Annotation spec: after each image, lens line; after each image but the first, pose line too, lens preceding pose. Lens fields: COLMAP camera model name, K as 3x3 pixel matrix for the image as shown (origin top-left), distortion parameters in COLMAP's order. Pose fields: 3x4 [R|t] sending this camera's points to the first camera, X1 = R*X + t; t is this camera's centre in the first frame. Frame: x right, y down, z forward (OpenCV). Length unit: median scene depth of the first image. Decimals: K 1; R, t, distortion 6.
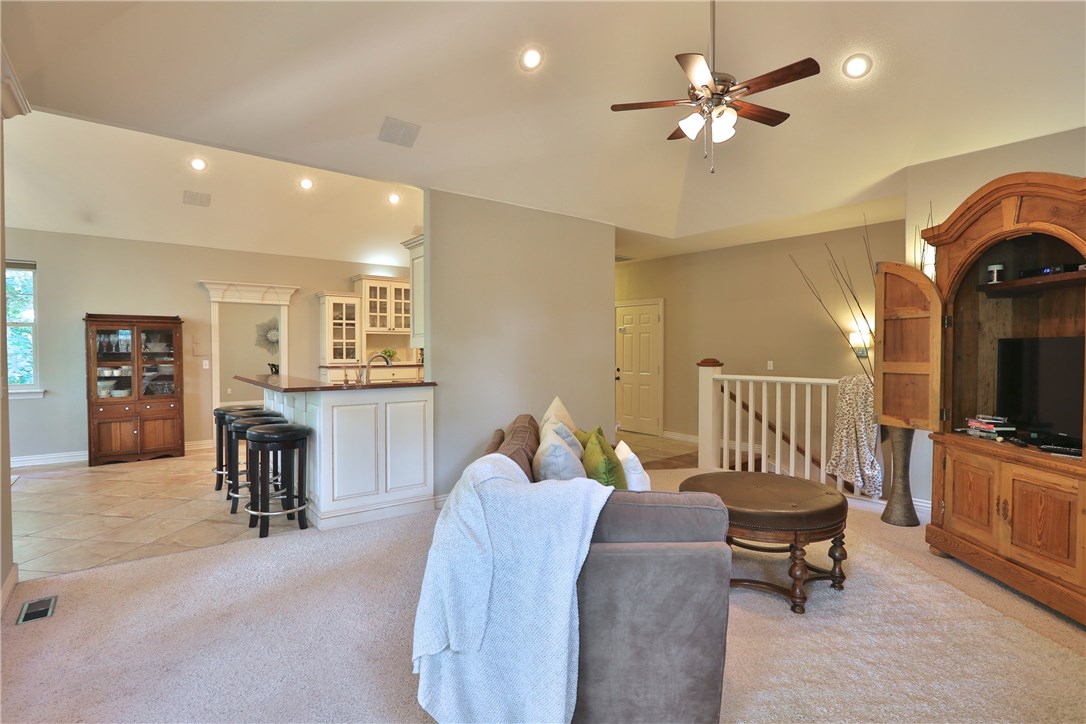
lens RADIAL K [[526.1, 0, 541.6], [0, 526.1, 356.7], [0, 0, 1]] dist [-0.032448, 0.004249]
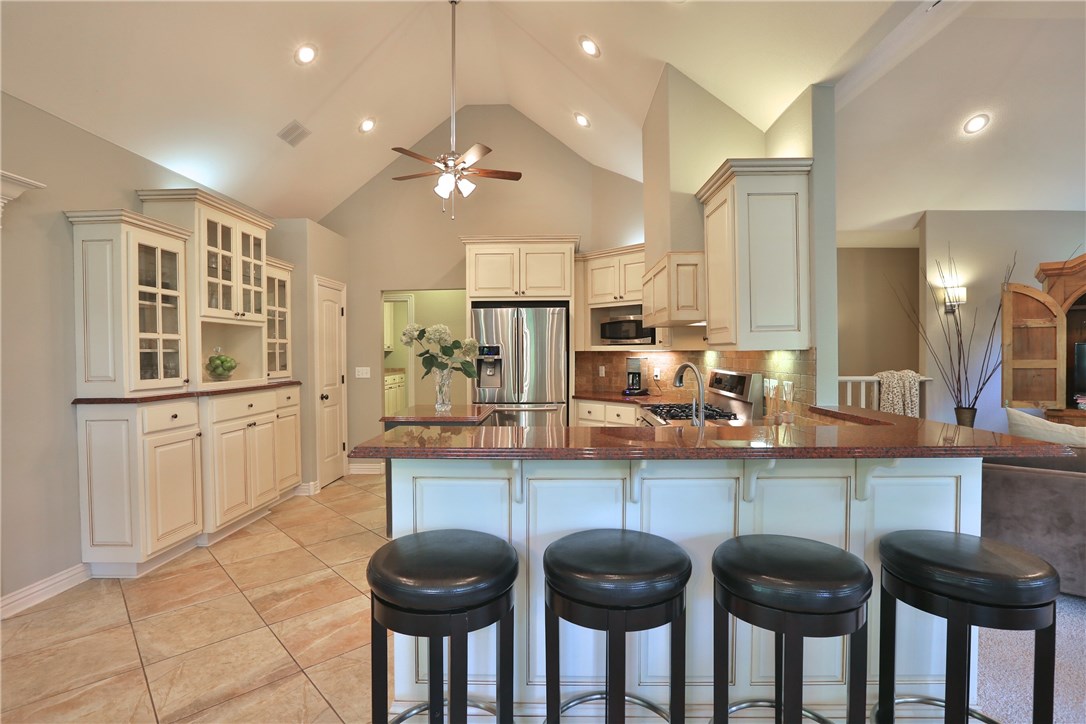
lens RADIAL K [[526.1, 0, 541.0], [0, 526.1, 358.2], [0, 0, 1]] dist [-0.032448, 0.004249]
pose [[0.644771, -0.010567, 0.764303, -0.492921], [0.017565, 0.999845, -0.000994, -0.006406], [-0.764174, 0.014066, 0.644857, 0.484668]]
